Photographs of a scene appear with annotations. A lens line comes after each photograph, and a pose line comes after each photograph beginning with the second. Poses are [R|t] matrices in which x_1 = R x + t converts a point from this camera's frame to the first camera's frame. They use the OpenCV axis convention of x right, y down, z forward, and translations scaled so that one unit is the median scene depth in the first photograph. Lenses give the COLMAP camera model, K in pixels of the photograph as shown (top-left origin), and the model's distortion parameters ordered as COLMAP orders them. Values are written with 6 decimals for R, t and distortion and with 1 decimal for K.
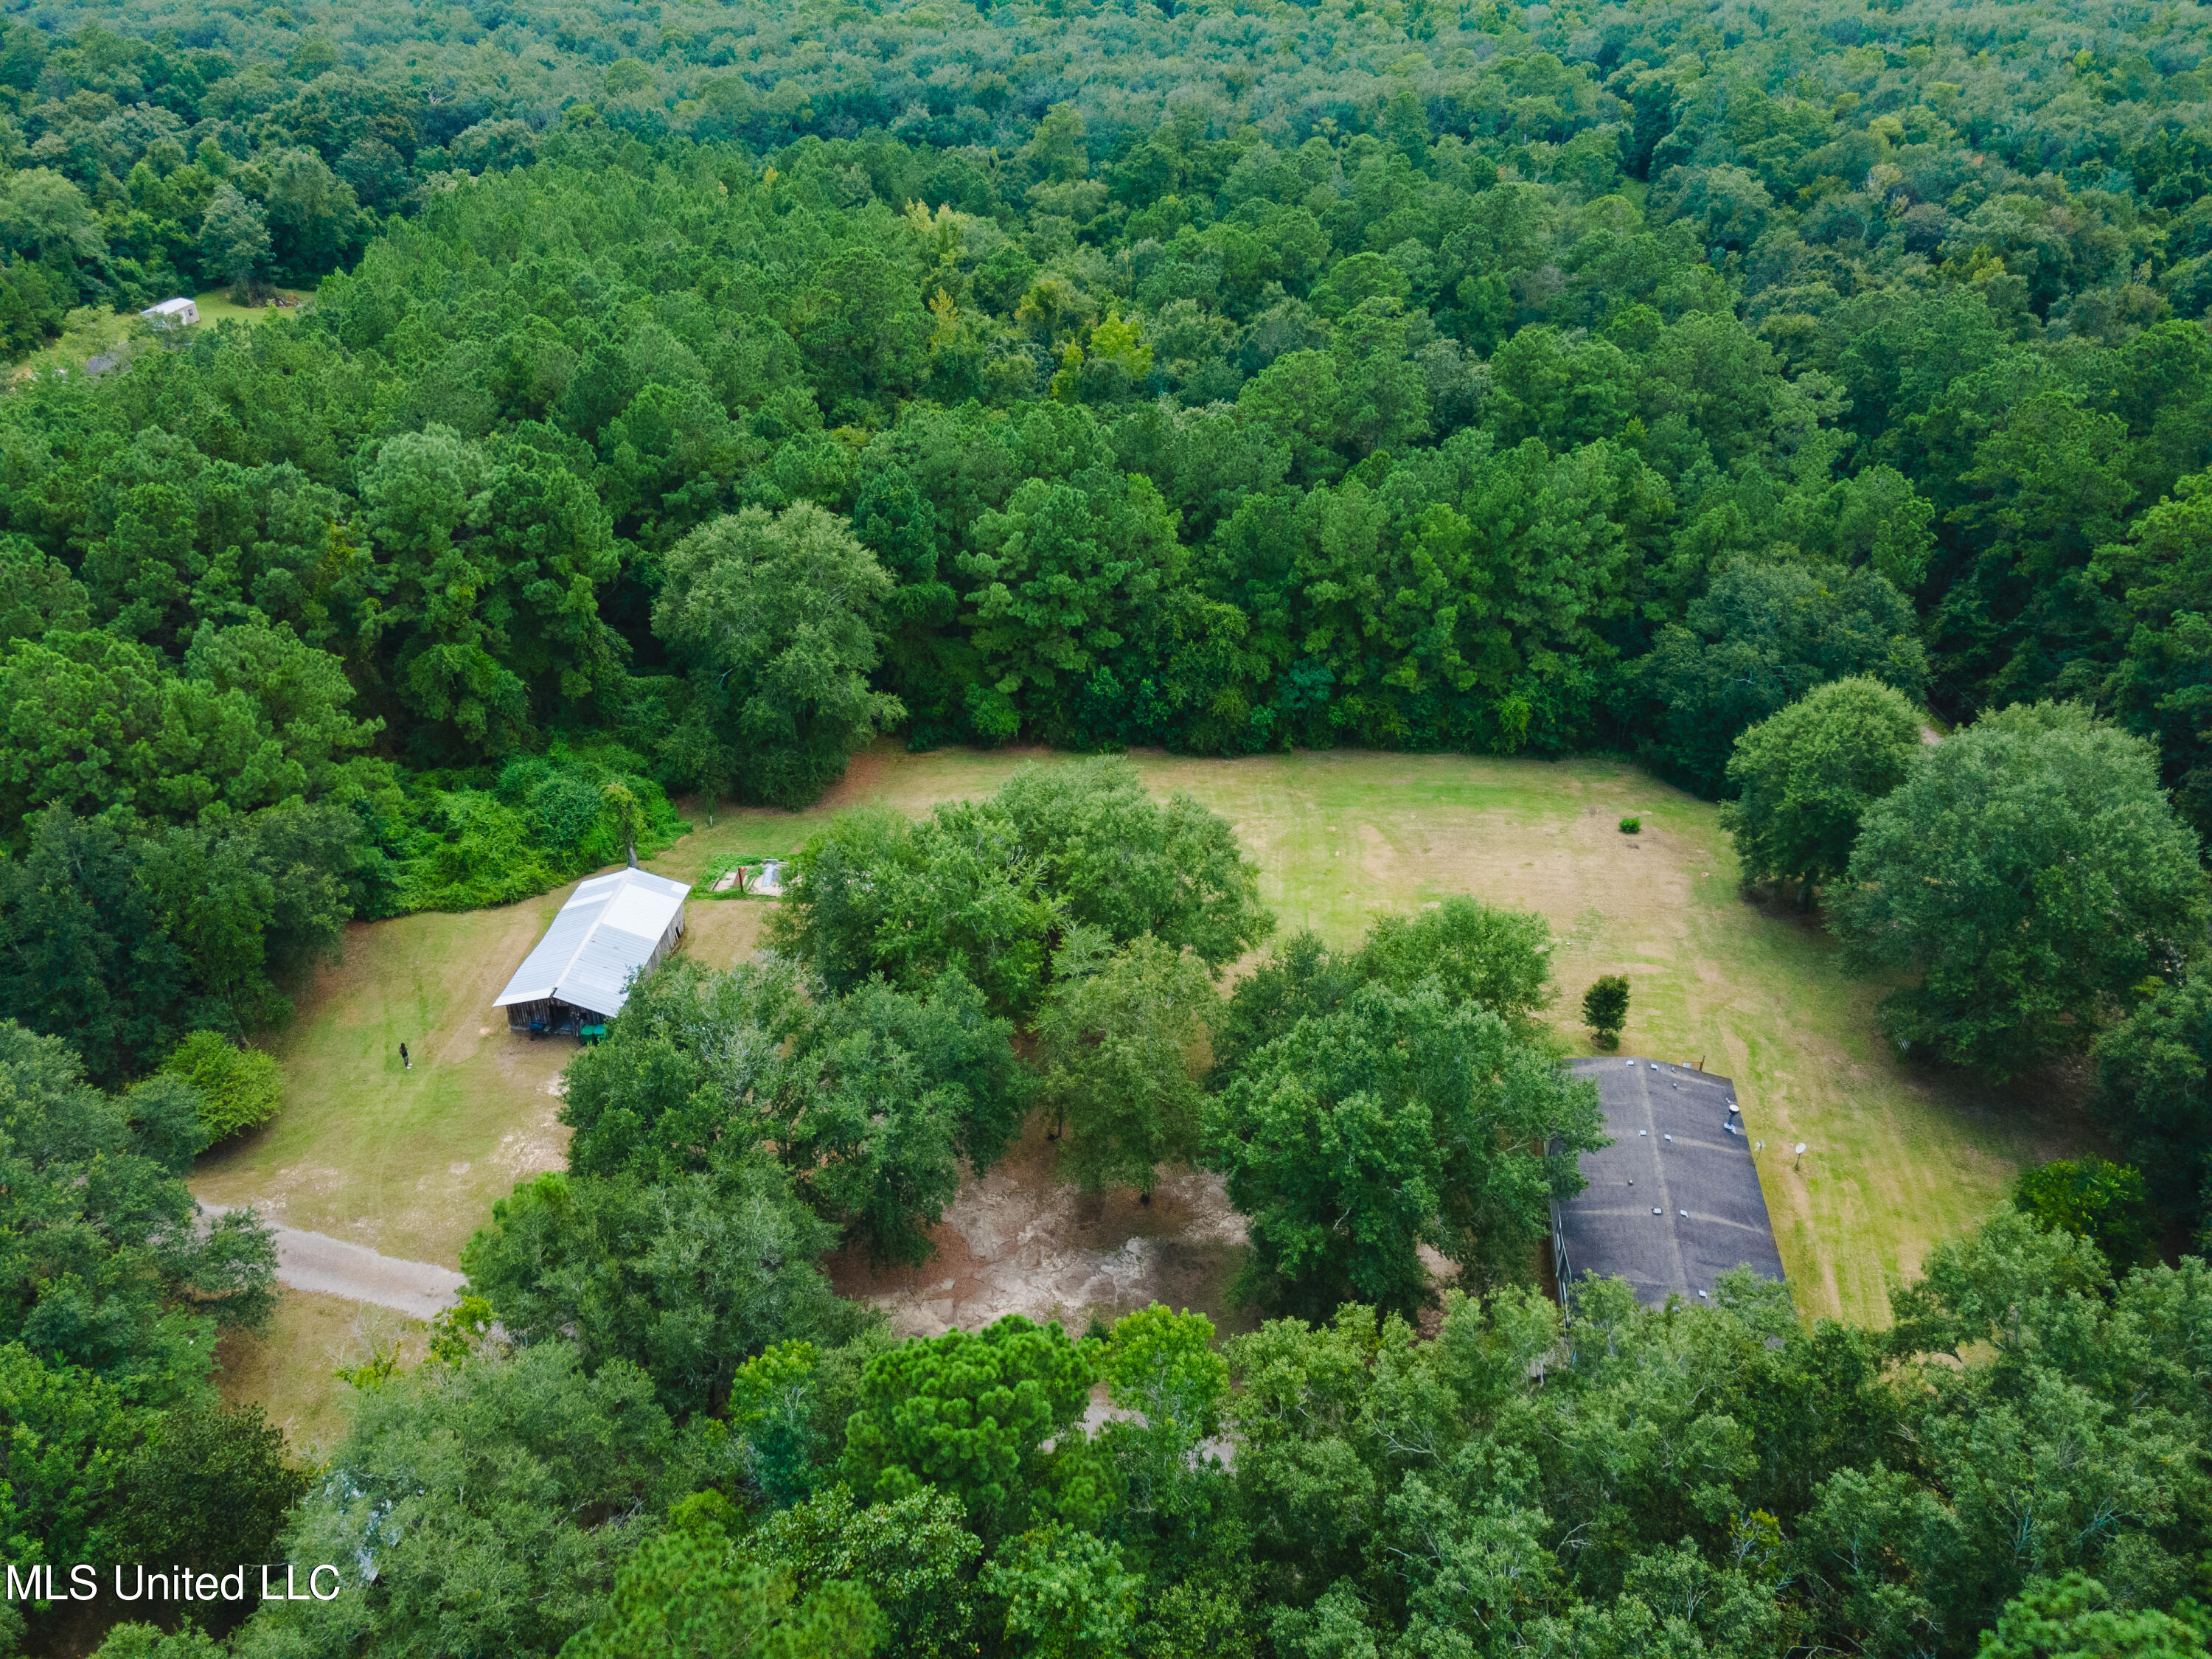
lens RADIAL K [[1583.7, 0, 1103.9], [0, 1583.7, 832.9], [0, 0, 1]] dist [0.037769, 0.016801]
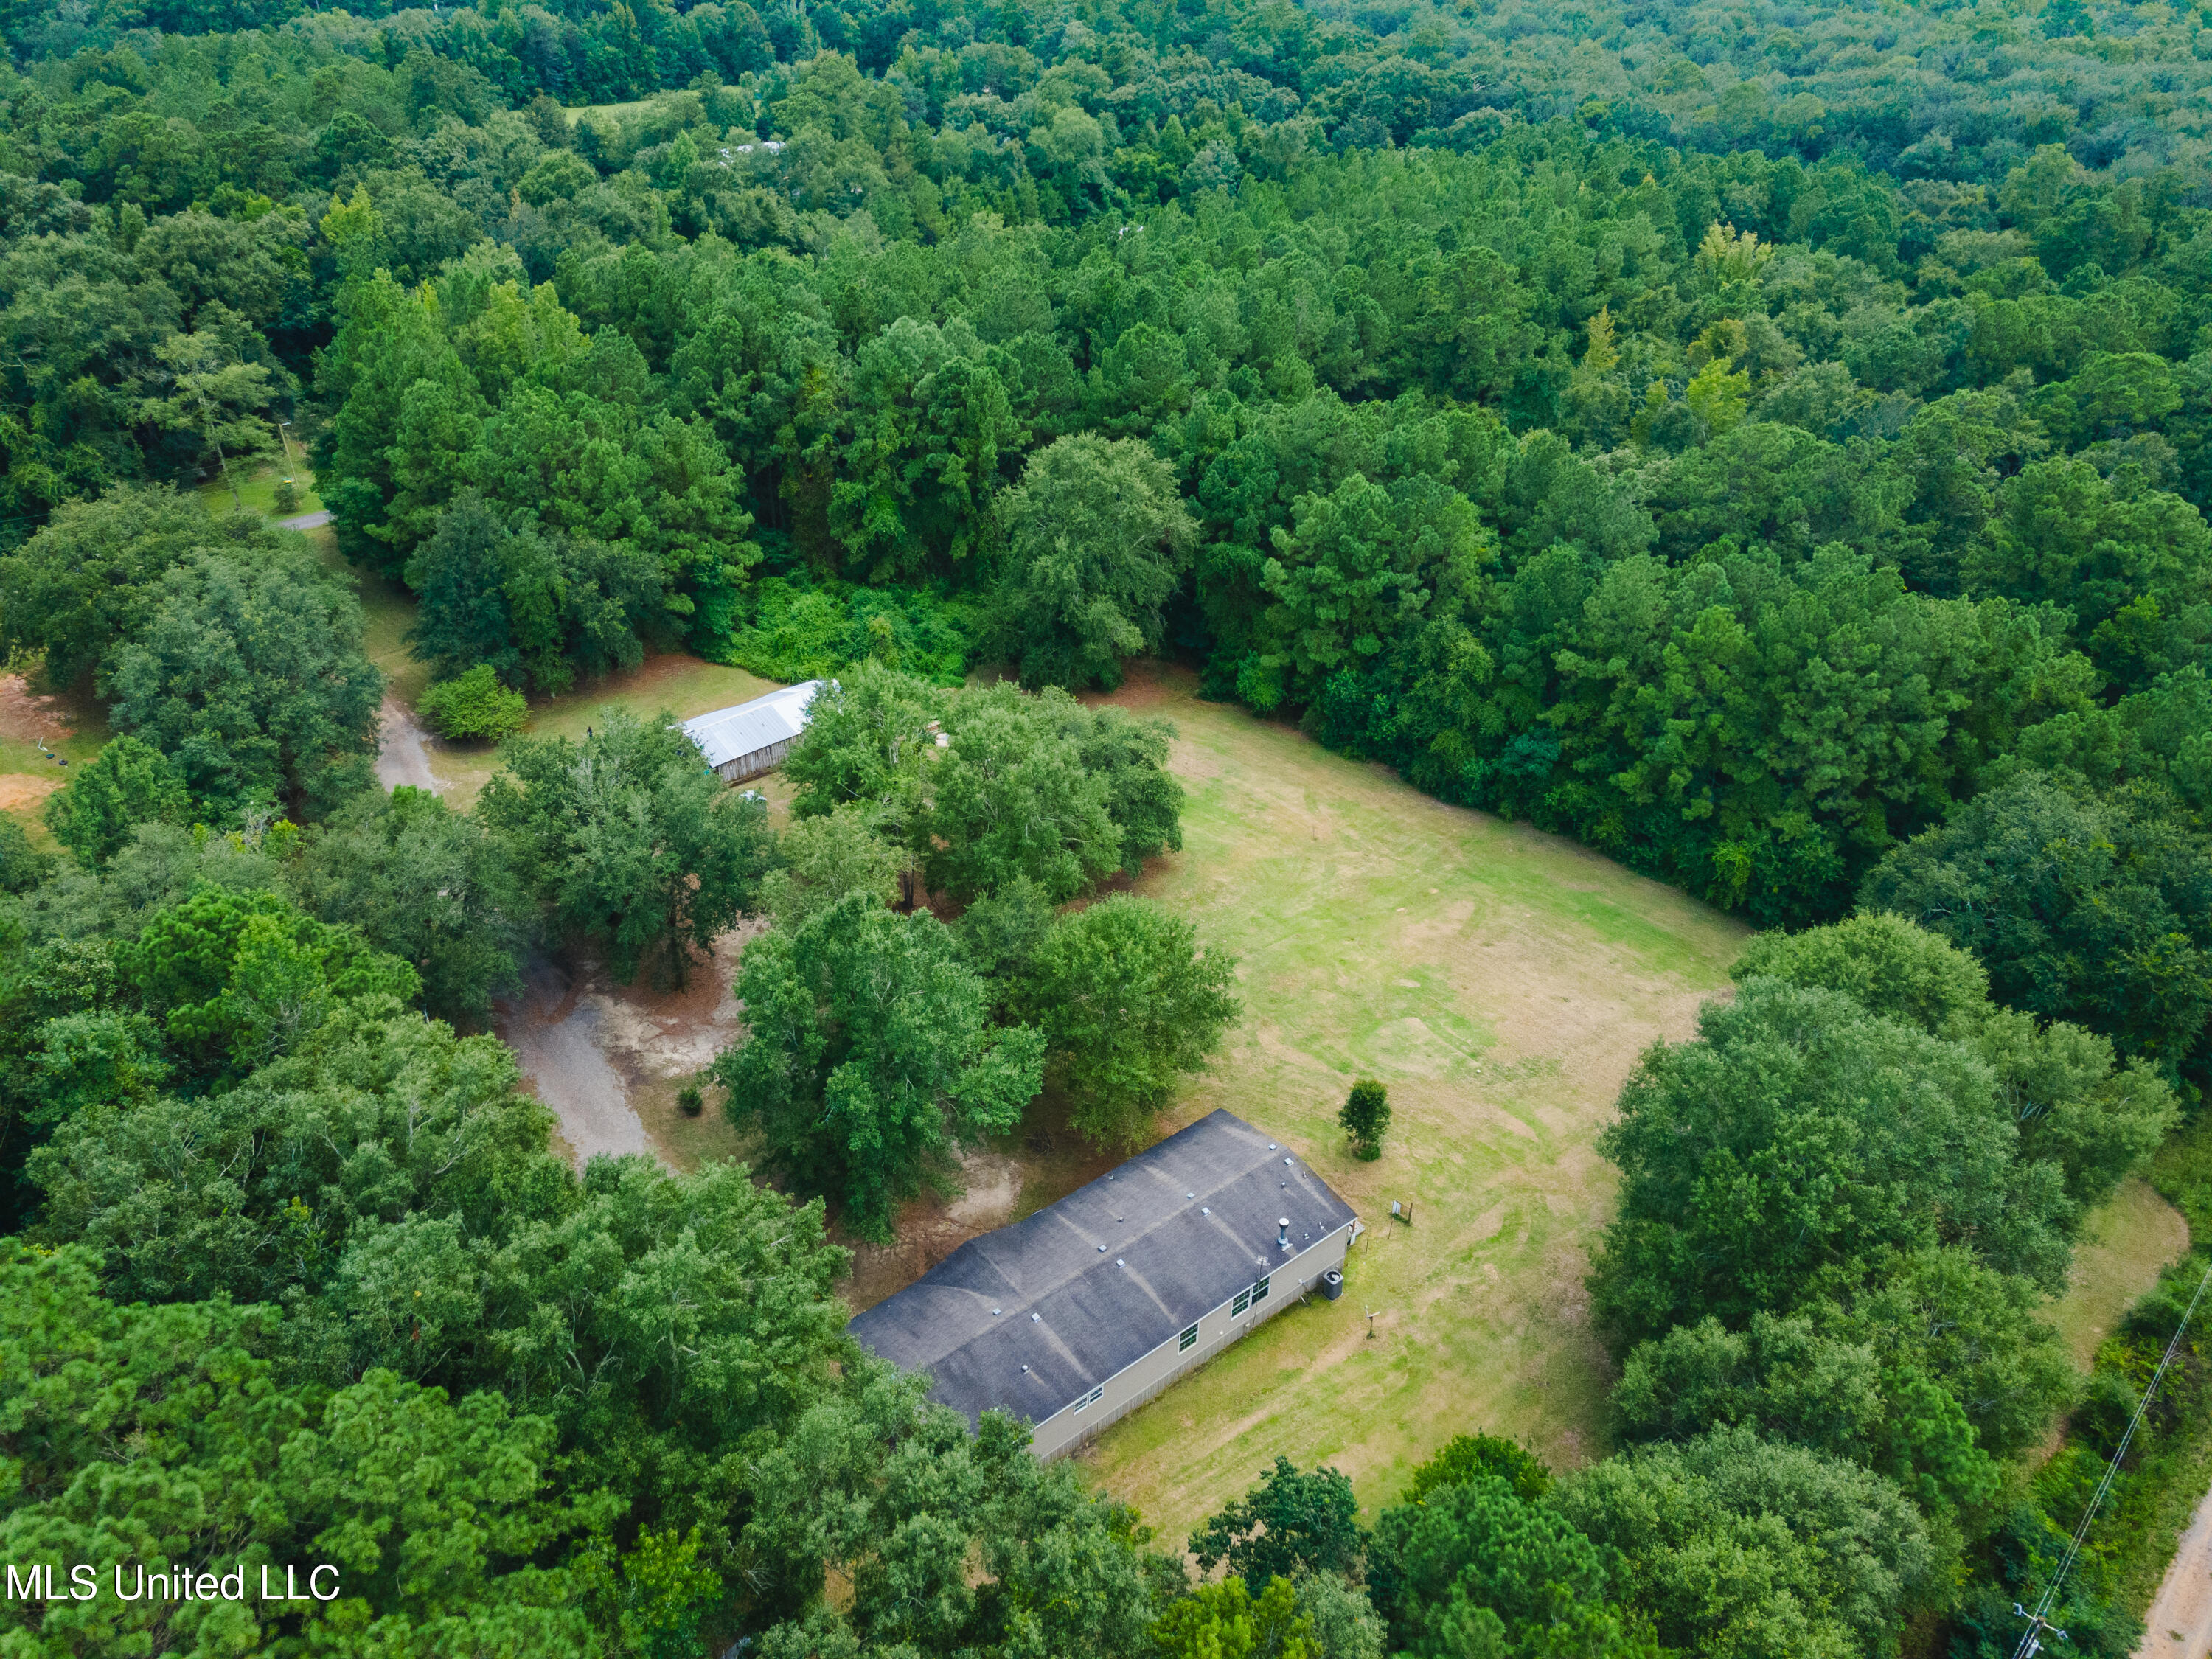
lens RADIAL K [[1583.7, 0, 1106.4], [0, 1583.7, 827.1], [0, 0, 1]] dist [0.037769, 0.016801]
pose [[0.752495, 0.356709, -0.553634, 0.483242], [-0.358951, 0.926930, 0.109342, -0.067842], [0.552183, 0.116448, 0.825551, 0.097456]]
